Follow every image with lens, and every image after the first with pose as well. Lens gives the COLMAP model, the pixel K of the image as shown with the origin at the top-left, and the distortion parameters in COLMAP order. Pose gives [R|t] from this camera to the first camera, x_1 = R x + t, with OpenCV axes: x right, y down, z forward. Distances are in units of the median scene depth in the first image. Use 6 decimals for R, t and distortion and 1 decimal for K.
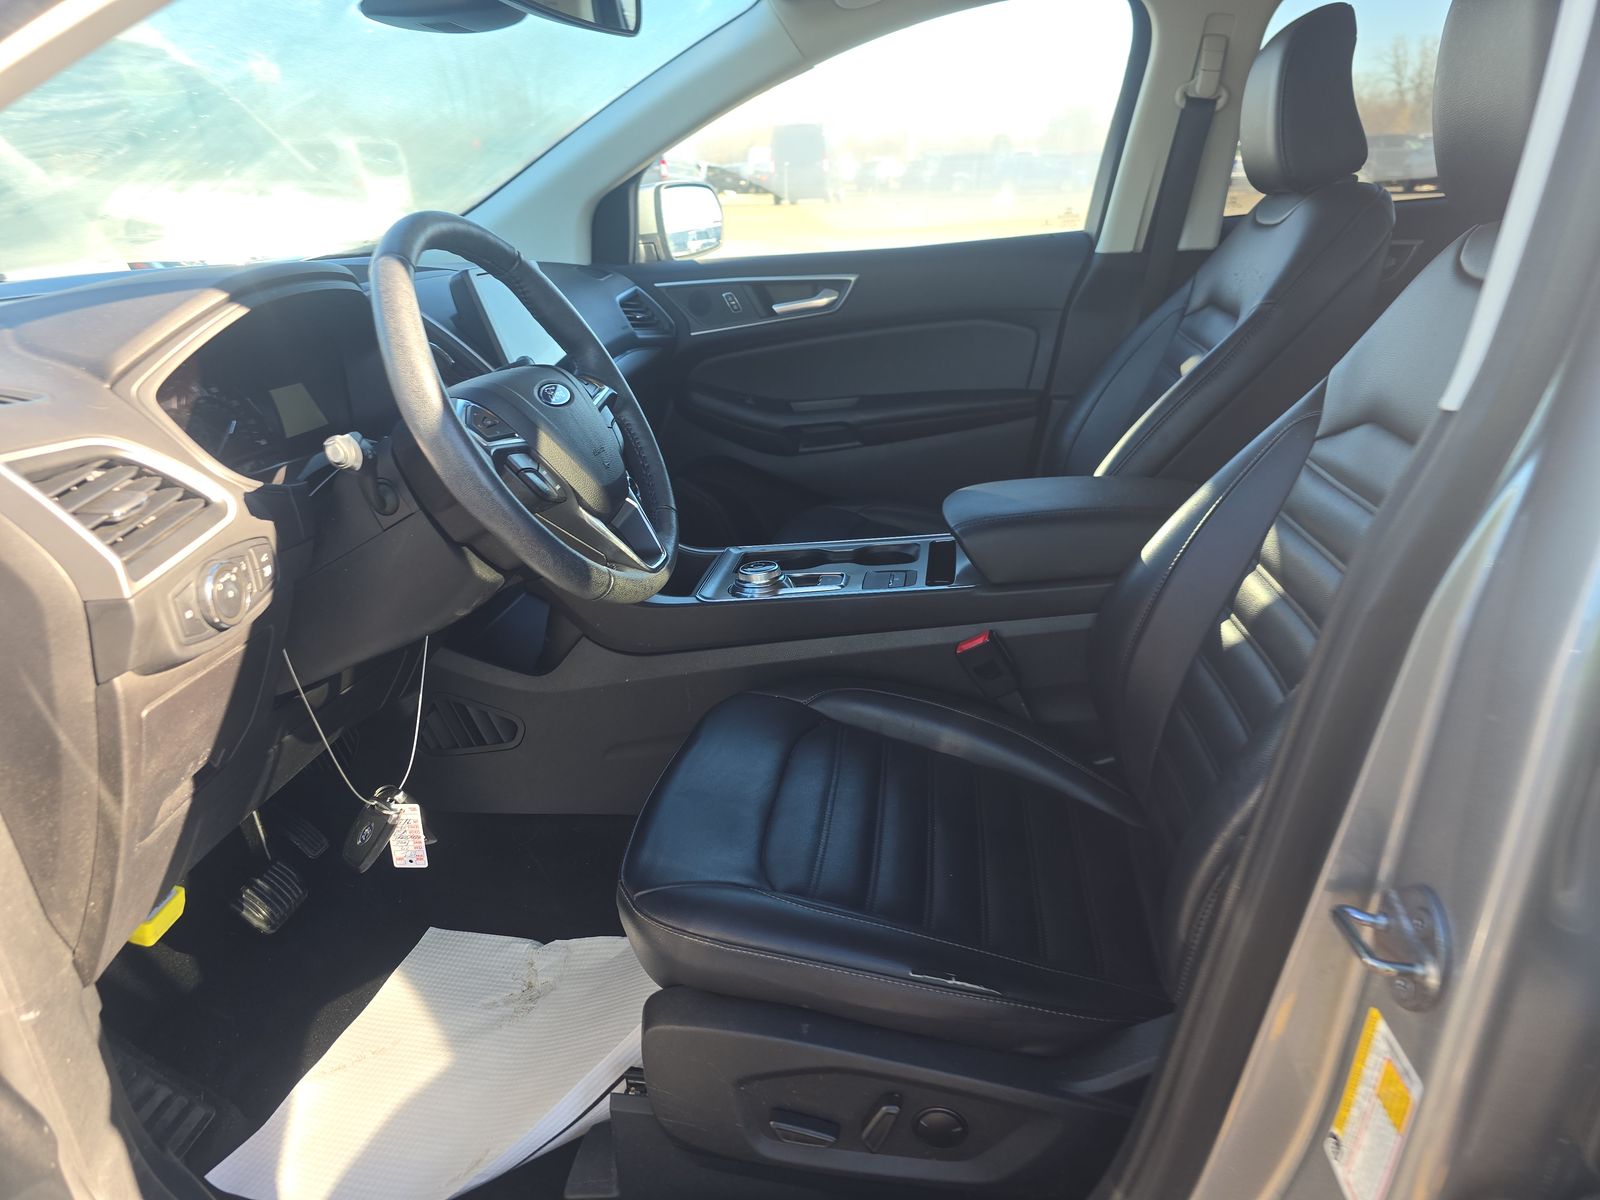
lens RADIAL K [[1076.5, 0, 838.6], [0, 1076.5, 601.6], [0, 0, 1]] dist [0.037957, -0.004646]
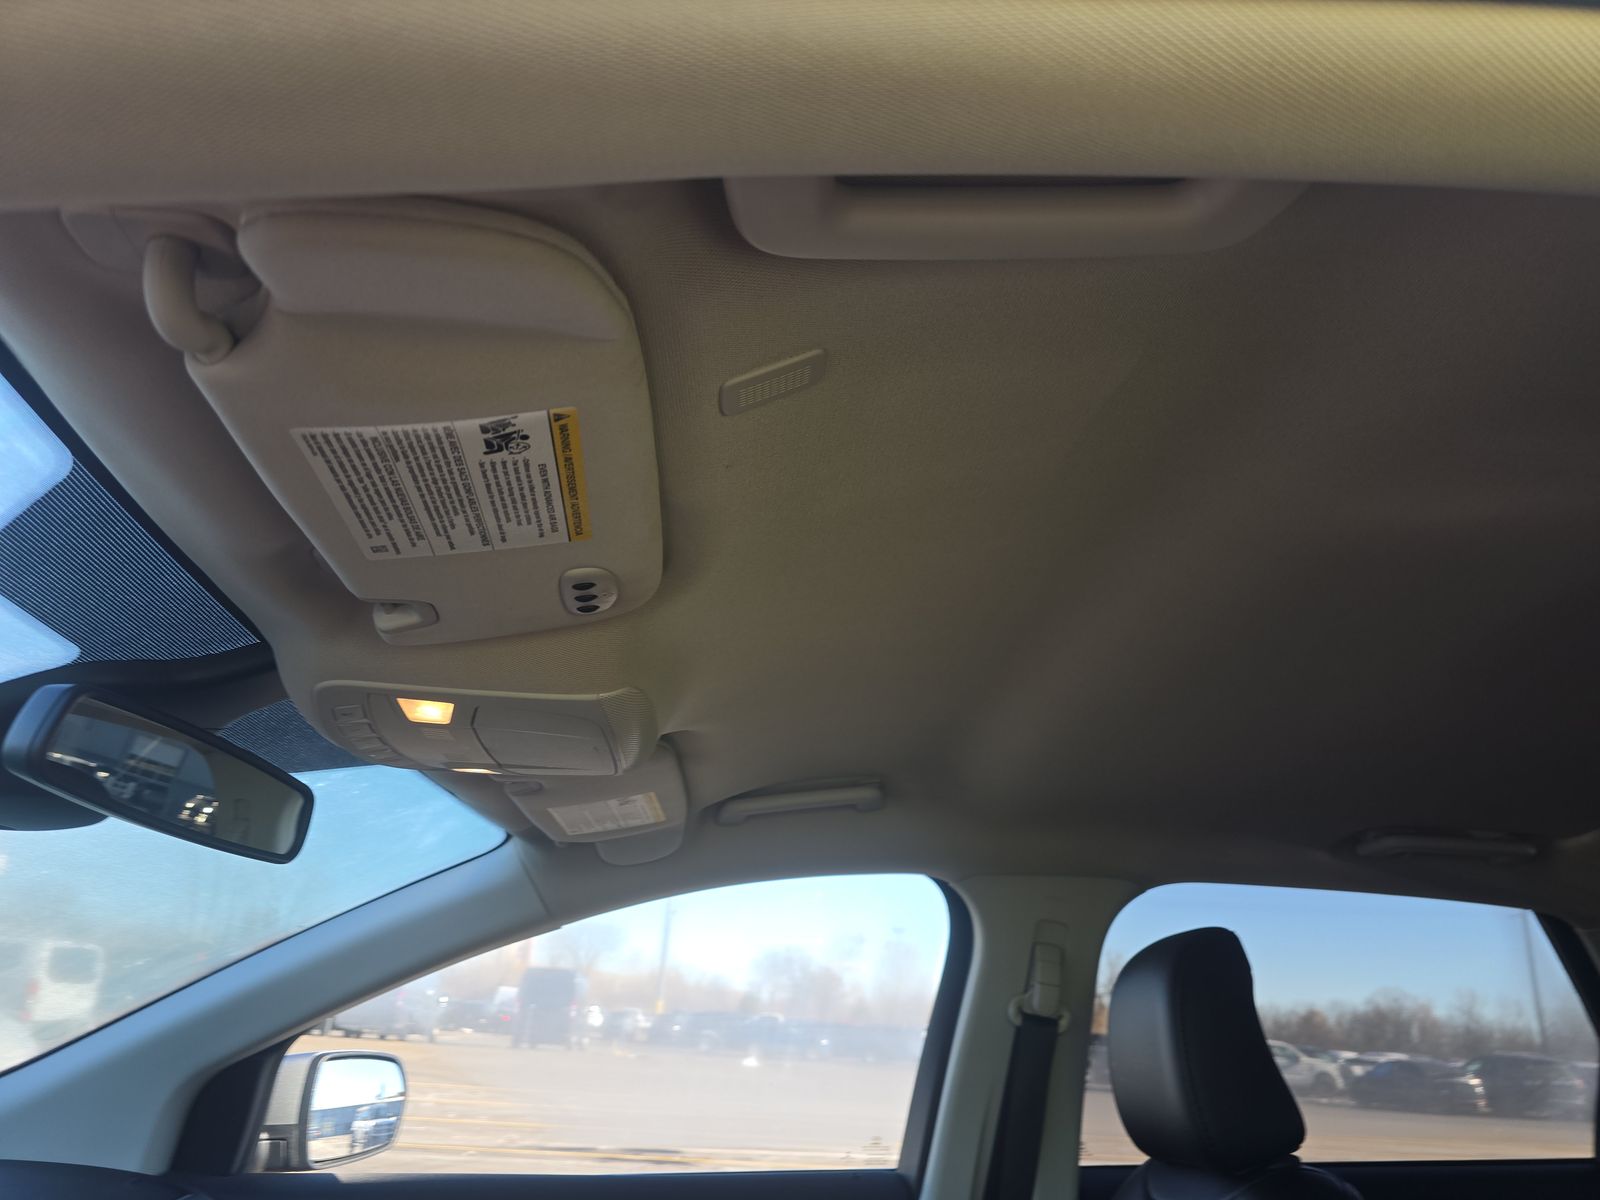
lens RADIAL K [[1076.5, 0, 838.6], [0, 1076.5, 601.6], [0, 0, 1]] dist [0.037957, -0.004646]
pose [[0.973386, 0.157391, 0.166577, 0.002326], [-0.000497, 0.728313, -0.685244, -0.119564], [-0.229172, 0.666925, 0.709008, 0.228749]]
